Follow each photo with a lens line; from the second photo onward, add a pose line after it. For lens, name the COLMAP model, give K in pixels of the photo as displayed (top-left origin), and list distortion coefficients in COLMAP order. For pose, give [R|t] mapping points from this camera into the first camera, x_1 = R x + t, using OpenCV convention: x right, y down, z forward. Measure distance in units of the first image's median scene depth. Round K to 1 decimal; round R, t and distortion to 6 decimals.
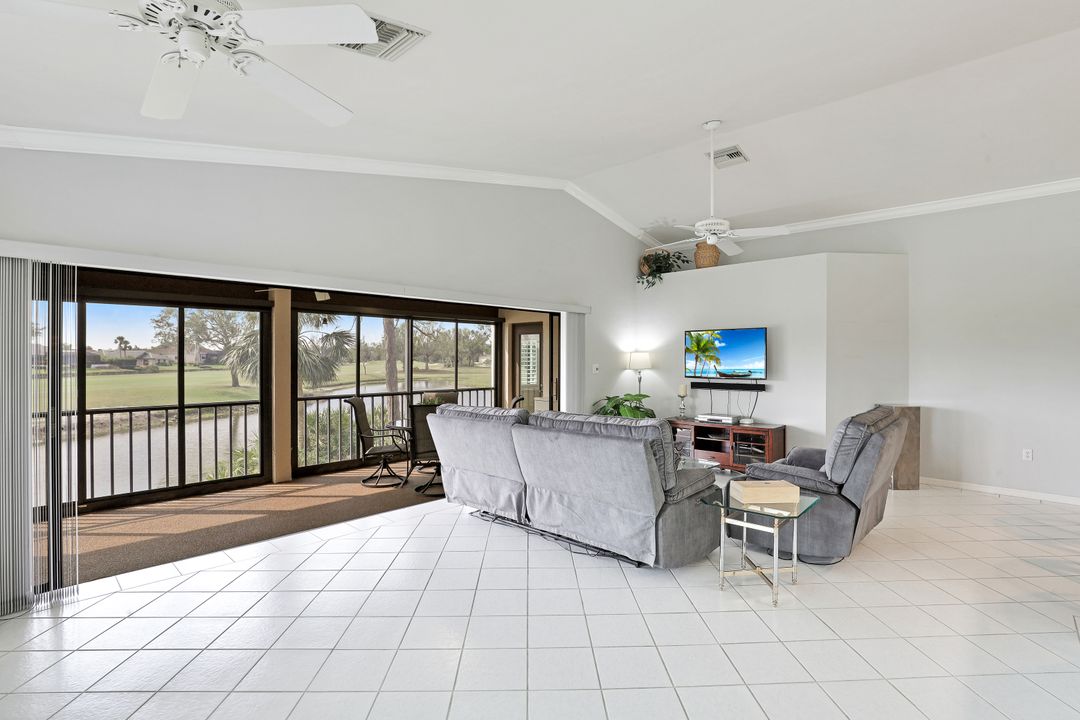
lens RADIAL K [[498.4, 0, 524.6], [0, 498.4, 356.4], [0, 0, 1]] dist [-0.019514, 0.003142]
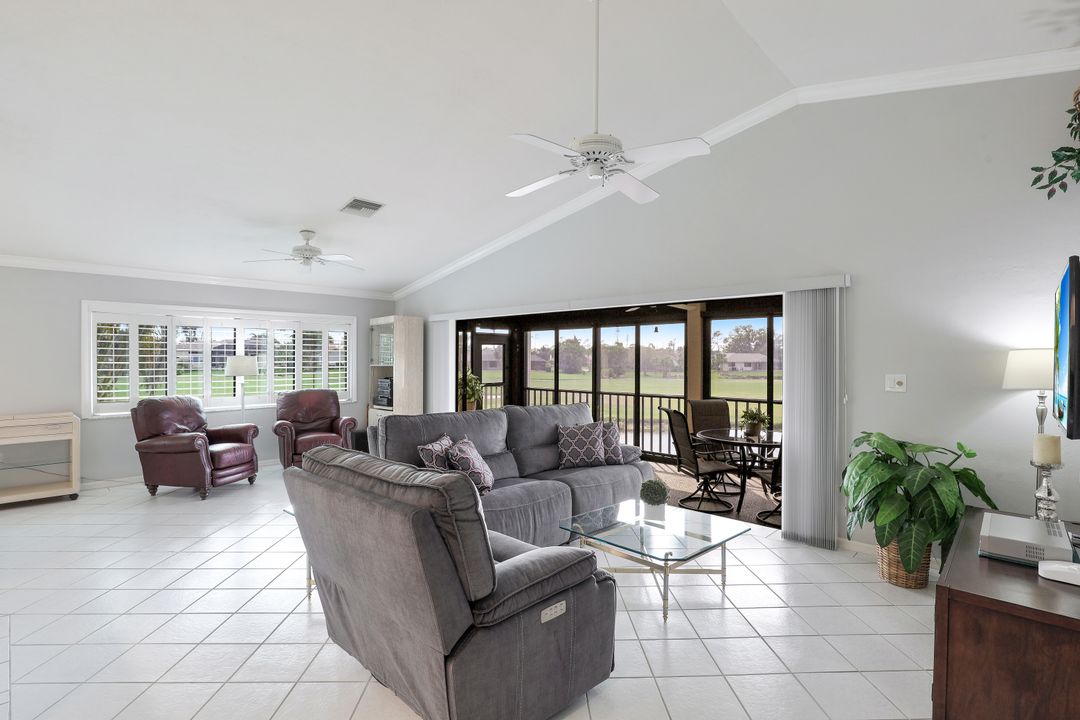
lens RADIAL K [[517.7, 0, 539.2], [0, 517.7, 355.6], [0, 0, 1]] dist [-0.015239, 0.002754]
pose [[0.023282, -0.006392, -0.999709, 1.273208], [0.007470, 0.999953, -0.006219, -0.003257], [0.999701, -0.007323, 0.023329, 1.179262]]
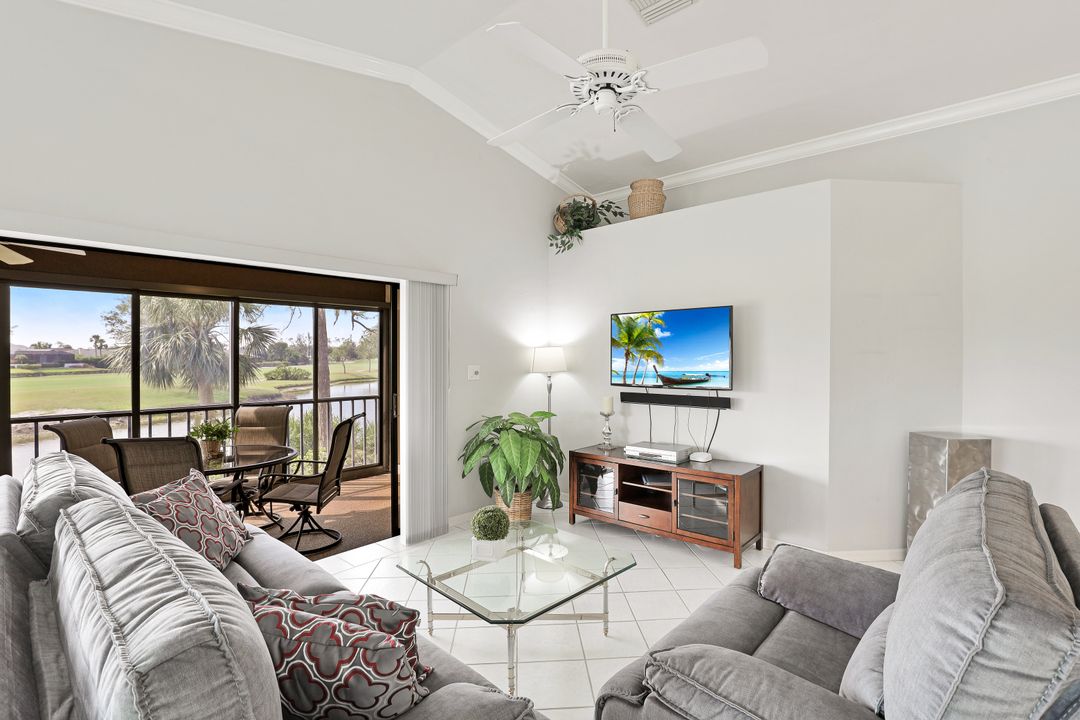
lens RADIAL K [[498.4, 0, 531.2], [0, 498.4, 351.5], [0, 0, 1]] dist [-0.019514, 0.003142]
pose [[0.998970, -0.002710, 0.045298, 0.193004], [0.002976, 0.999979, -0.005787, 0.001624], [-0.045282, 0.005916, 0.998957, 0.361754]]
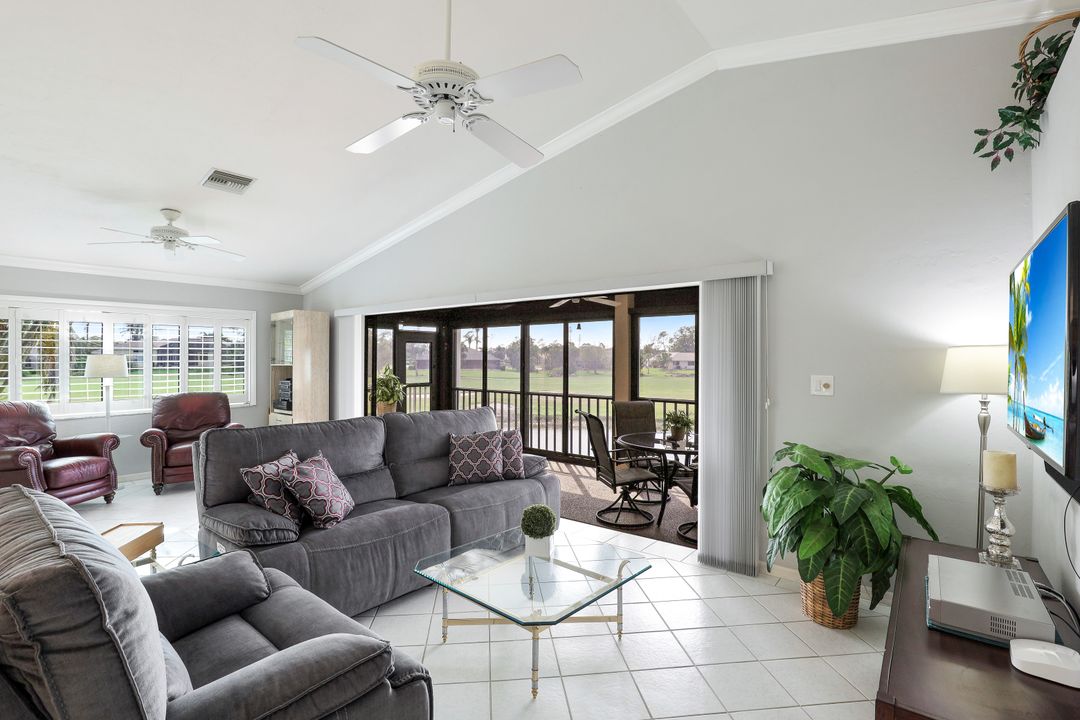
lens RADIAL K [[498.4, 0, 534.3], [0, 498.4, 354.8], [0, 0, 1]] dist [-0.019514, 0.003142]
pose [[0.099908, -0.006075, -0.994978, 1.142788], [0.007897, 0.999955, -0.005313, -0.002541], [0.994965, -0.007326, 0.099952, 1.276773]]
